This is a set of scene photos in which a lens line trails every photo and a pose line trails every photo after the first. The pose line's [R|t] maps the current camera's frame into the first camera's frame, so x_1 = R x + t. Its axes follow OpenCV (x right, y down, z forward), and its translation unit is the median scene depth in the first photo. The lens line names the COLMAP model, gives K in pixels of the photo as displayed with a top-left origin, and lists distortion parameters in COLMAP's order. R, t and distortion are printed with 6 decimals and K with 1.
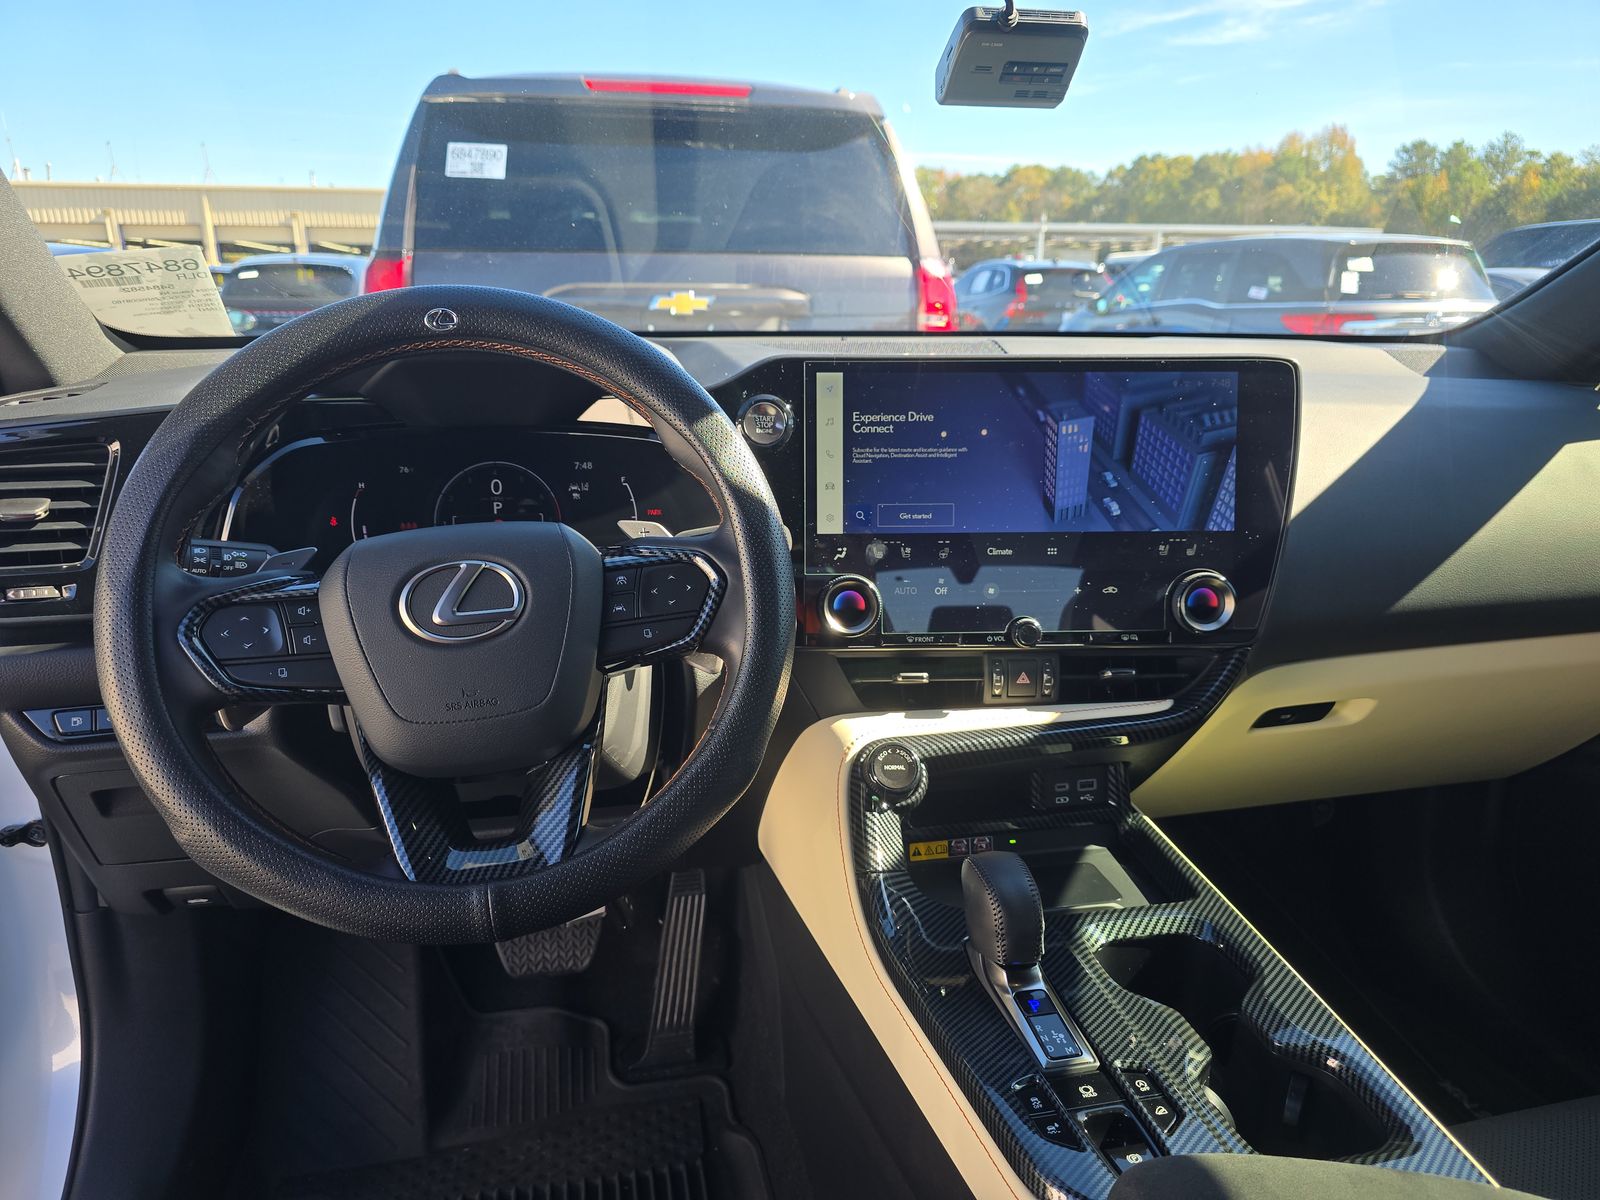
lens RADIAL K [[1070.6, 0, 795.8], [0, 1070.6, 604.1], [0, 0, 1]] dist [0.031577, -0.031684]
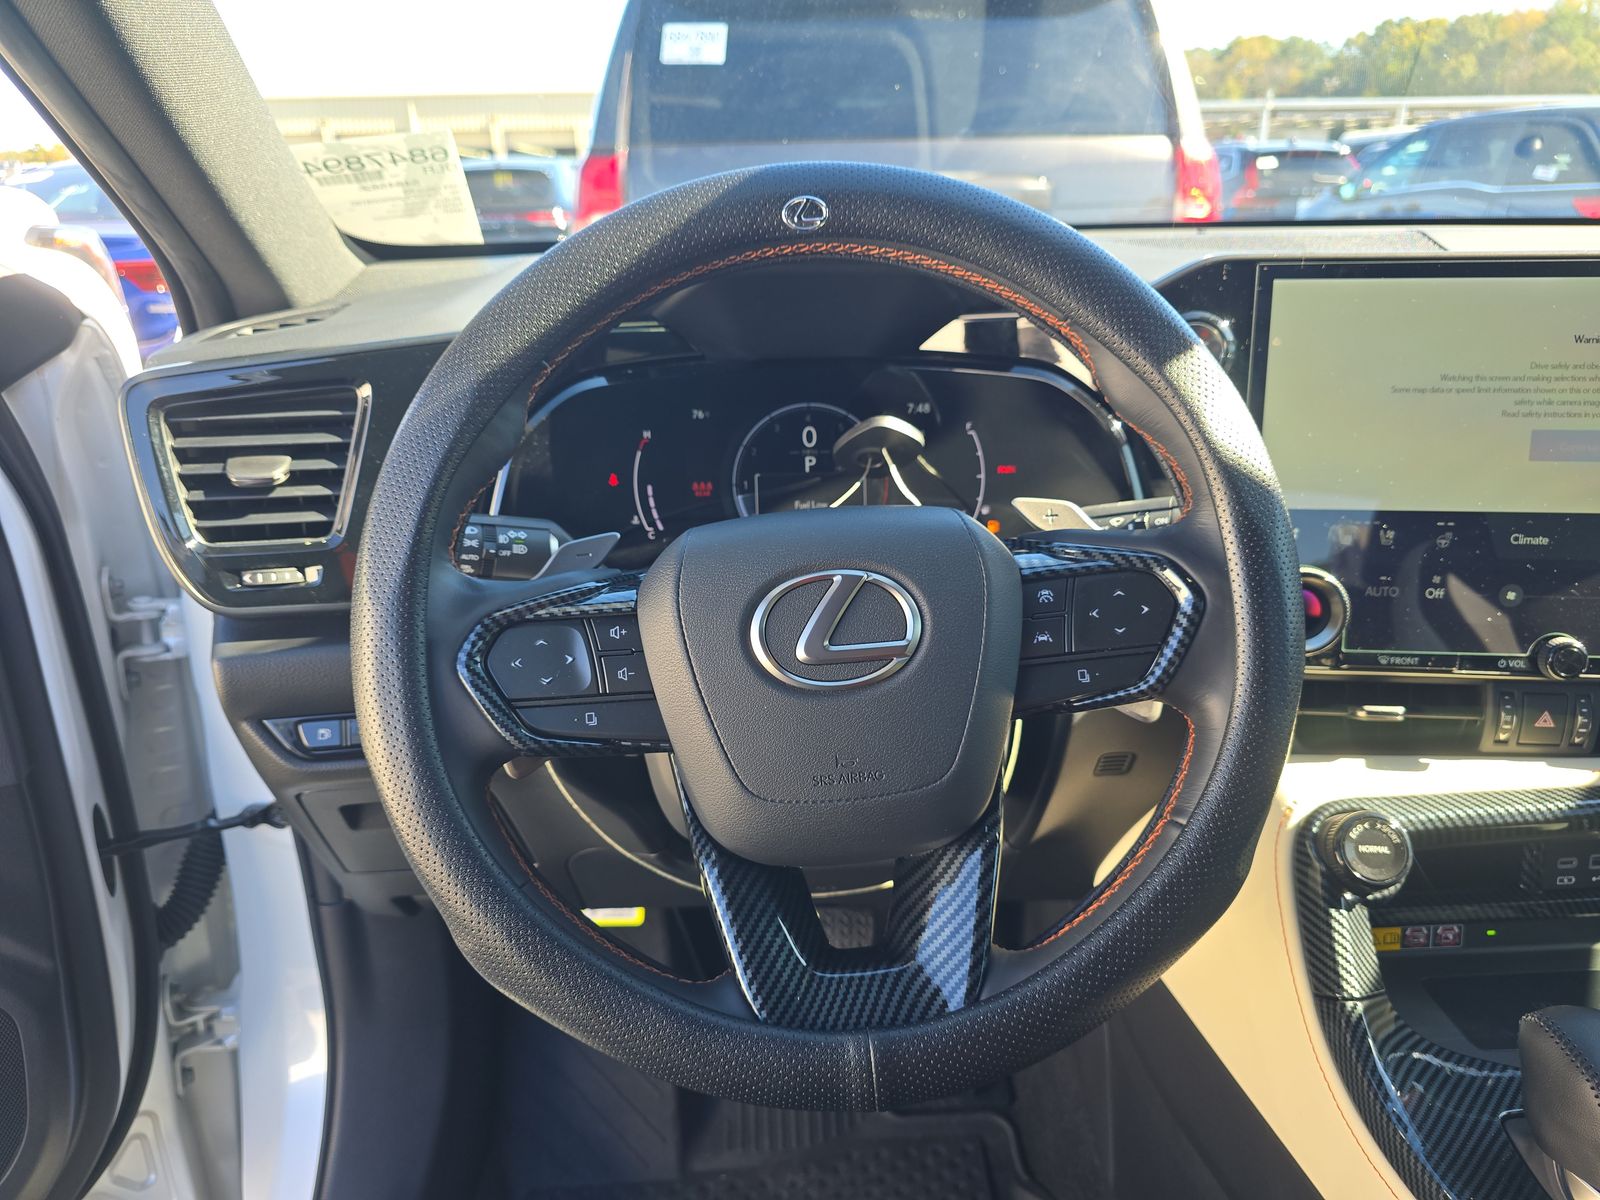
lens RADIAL K [[1070.6, 0, 792.4], [0, 1070.6, 598.5], [0, 0, 1]] dist [0.031577, -0.031684]
pose [[0.986505, 0.036998, -0.159494, -0.165741], [-0.023893, 0.996236, 0.083320, -0.057528], [0.161977, -0.078385, 0.983676, 0.229852]]
